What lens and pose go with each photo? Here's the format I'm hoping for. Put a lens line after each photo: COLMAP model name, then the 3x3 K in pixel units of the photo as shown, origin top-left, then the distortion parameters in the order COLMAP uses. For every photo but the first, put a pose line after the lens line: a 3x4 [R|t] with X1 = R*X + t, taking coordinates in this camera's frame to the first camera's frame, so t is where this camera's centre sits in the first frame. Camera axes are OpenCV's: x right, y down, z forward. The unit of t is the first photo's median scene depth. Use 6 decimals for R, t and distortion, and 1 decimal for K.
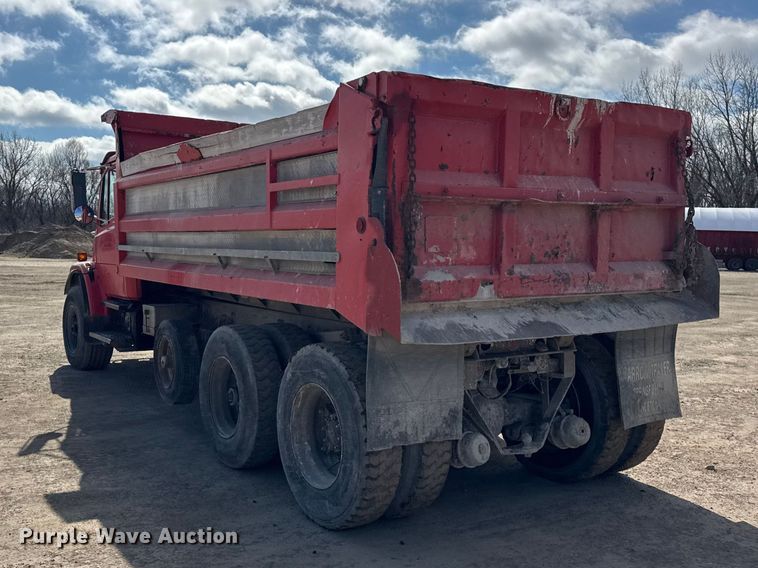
lens RADIAL K [[746.4, 0, 351.0], [0, 746.4, 317.4], [0, 0, 1]] dist [0.129858, -0.300546]
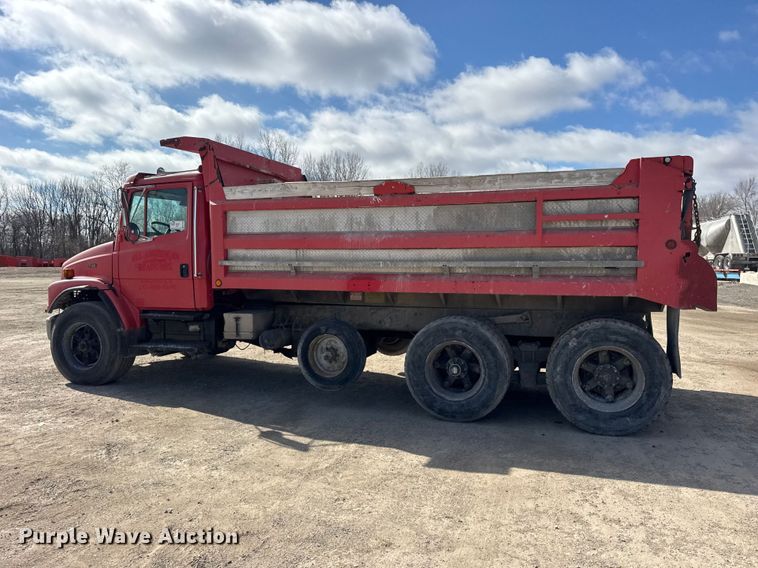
lens RADIAL K [[548.7, 0, 368.7], [0, 548.7, 304.6], [0, 0, 1]] dist [0.077438, -0.092231]
pose [[0.771850, -0.065393, 0.632433, -1.162674], [0.071857, 0.997296, 0.015422, -0.050467], [-0.631731, 0.033541, 0.774462, 0.415579]]
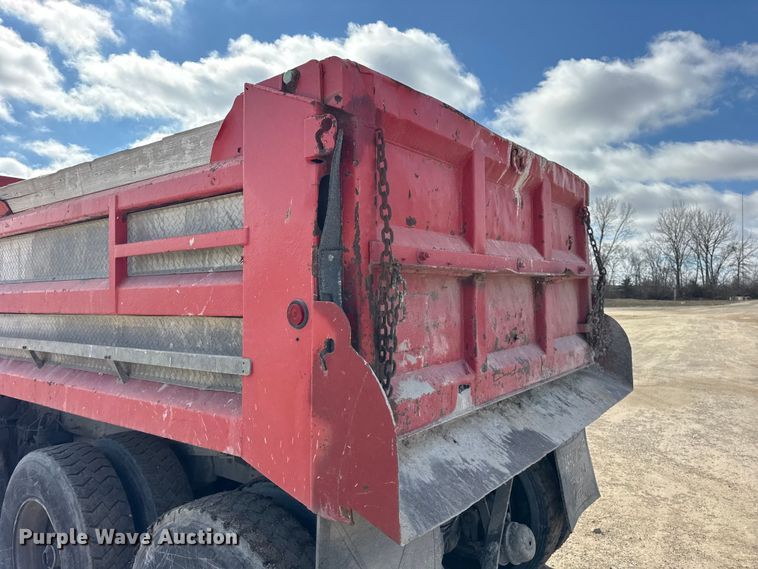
lens RADIAL K [[520.5, 0, 379.0], [0, 520.5, 284.5], [0, 0, 1]] dist [0.066808, -0.075055]
pose [[0.934248, -0.011713, 0.356430, -0.062220], [0.055603, 0.992021, -0.113145, -0.086358], [-0.352261, 0.125524, 0.927446, 0.538335]]
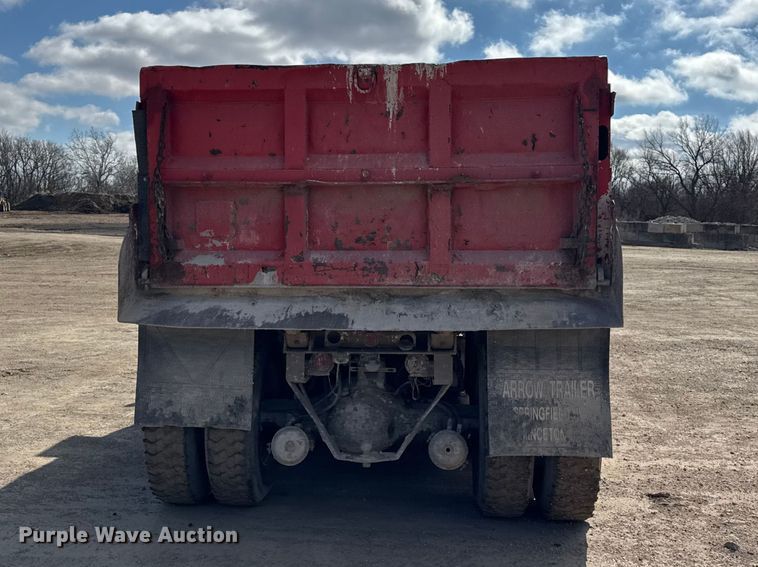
lens RADIAL K [[798.6, 0, 381.3], [0, 798.6, 276.1], [0, 0, 1]] dist [0.117116, -0.264788]
pose [[0.815304, 0.029457, -0.578283, 0.850187], [-0.055770, 0.998057, -0.027788, -0.015856], [0.576341, 0.054906, 0.815363, 0.238152]]
